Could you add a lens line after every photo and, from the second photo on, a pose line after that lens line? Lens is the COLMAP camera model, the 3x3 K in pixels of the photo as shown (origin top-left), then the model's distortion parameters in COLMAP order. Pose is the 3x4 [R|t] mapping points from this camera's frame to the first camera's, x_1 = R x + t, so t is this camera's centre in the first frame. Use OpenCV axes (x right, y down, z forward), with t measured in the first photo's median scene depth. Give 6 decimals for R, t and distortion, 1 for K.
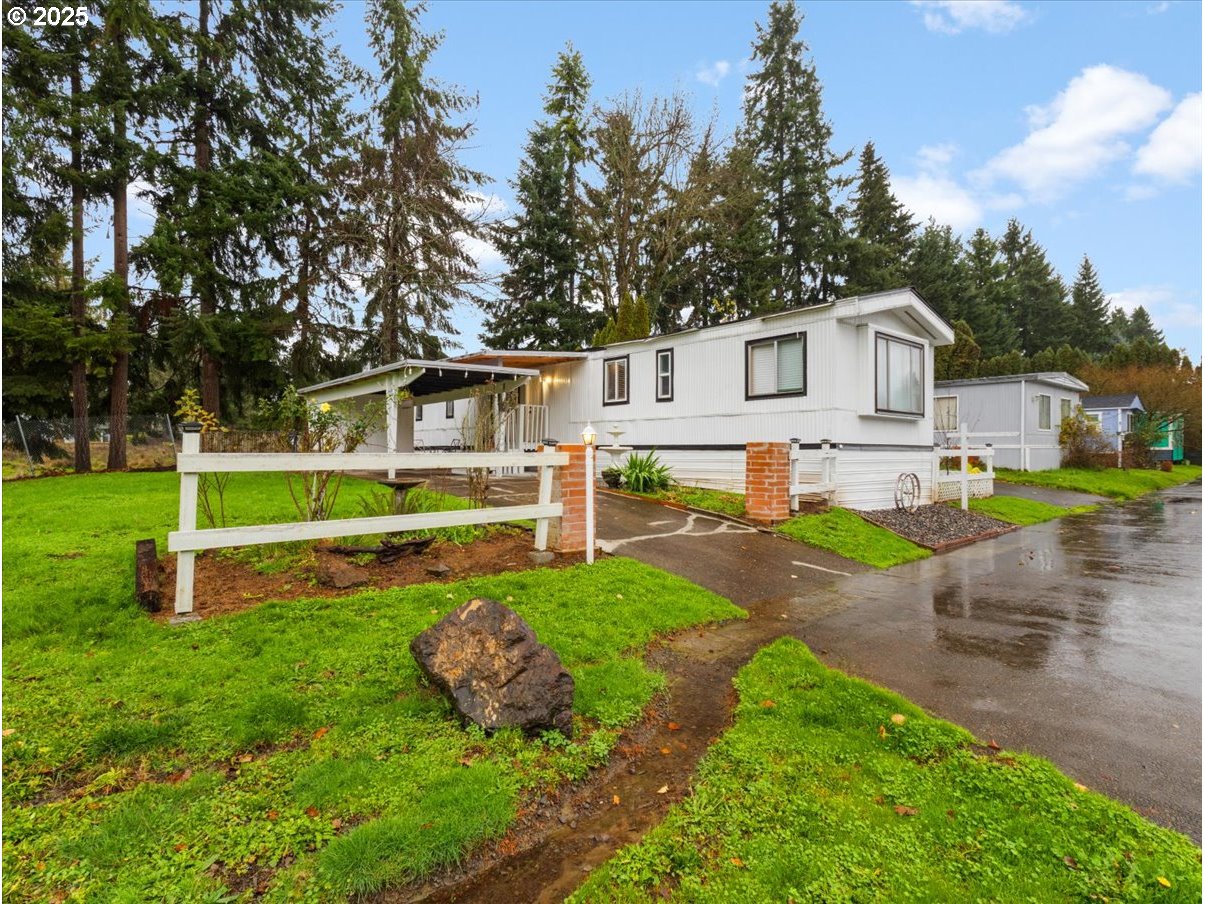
lens RADIAL K [[633.8, 0, 605.0], [0, 633.8, 448.9], [0, 0, 1]] dist [0.004964, 0.002545]
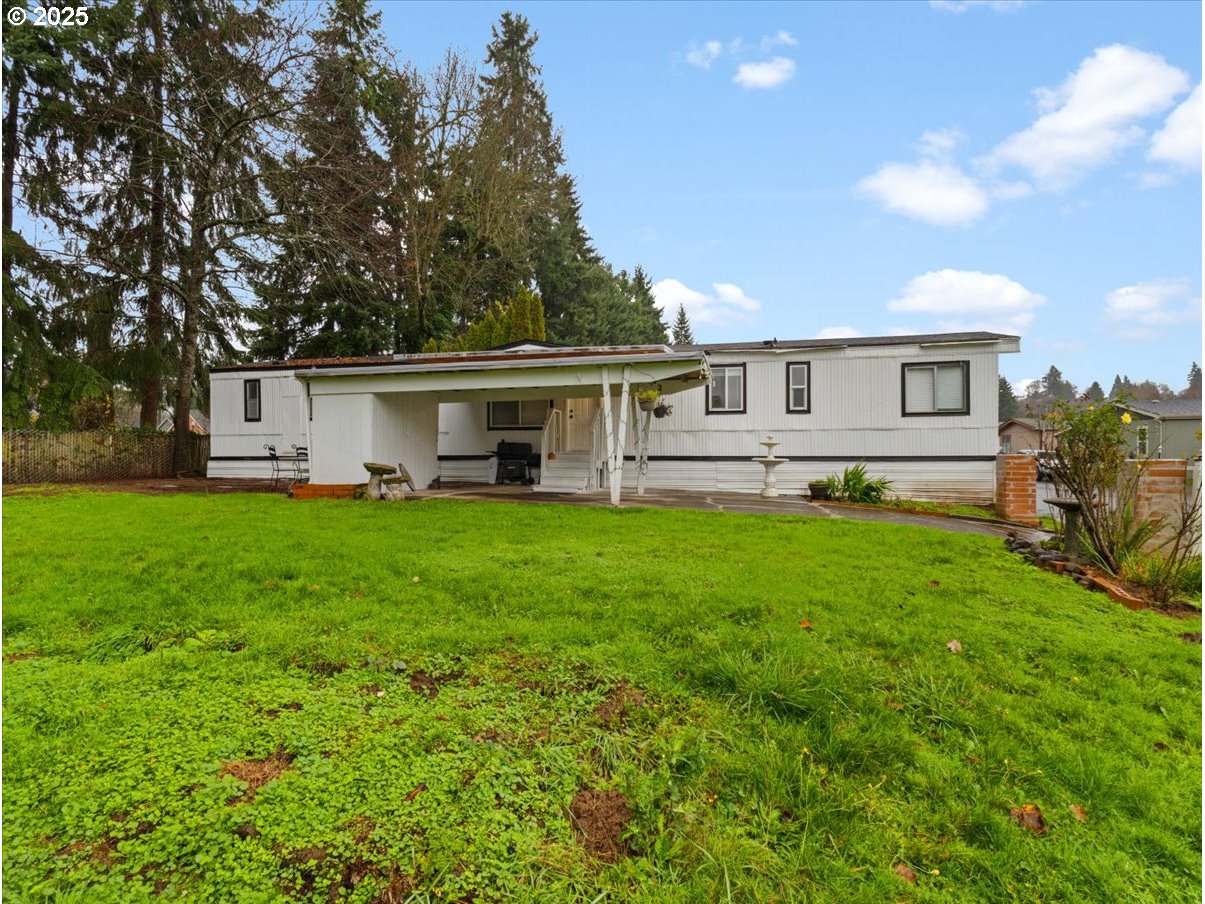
lens RADIAL K [[633.8, 0, 603.9], [0, 633.8, 450.7], [0, 0, 1]] dist [0.004964, 0.002545]
pose [[0.798673, 0.002735, 0.601759, -0.807042], [0.001076, 0.999982, -0.005973, -0.009605], [-0.601764, 0.005418, 0.798655, 0.395634]]
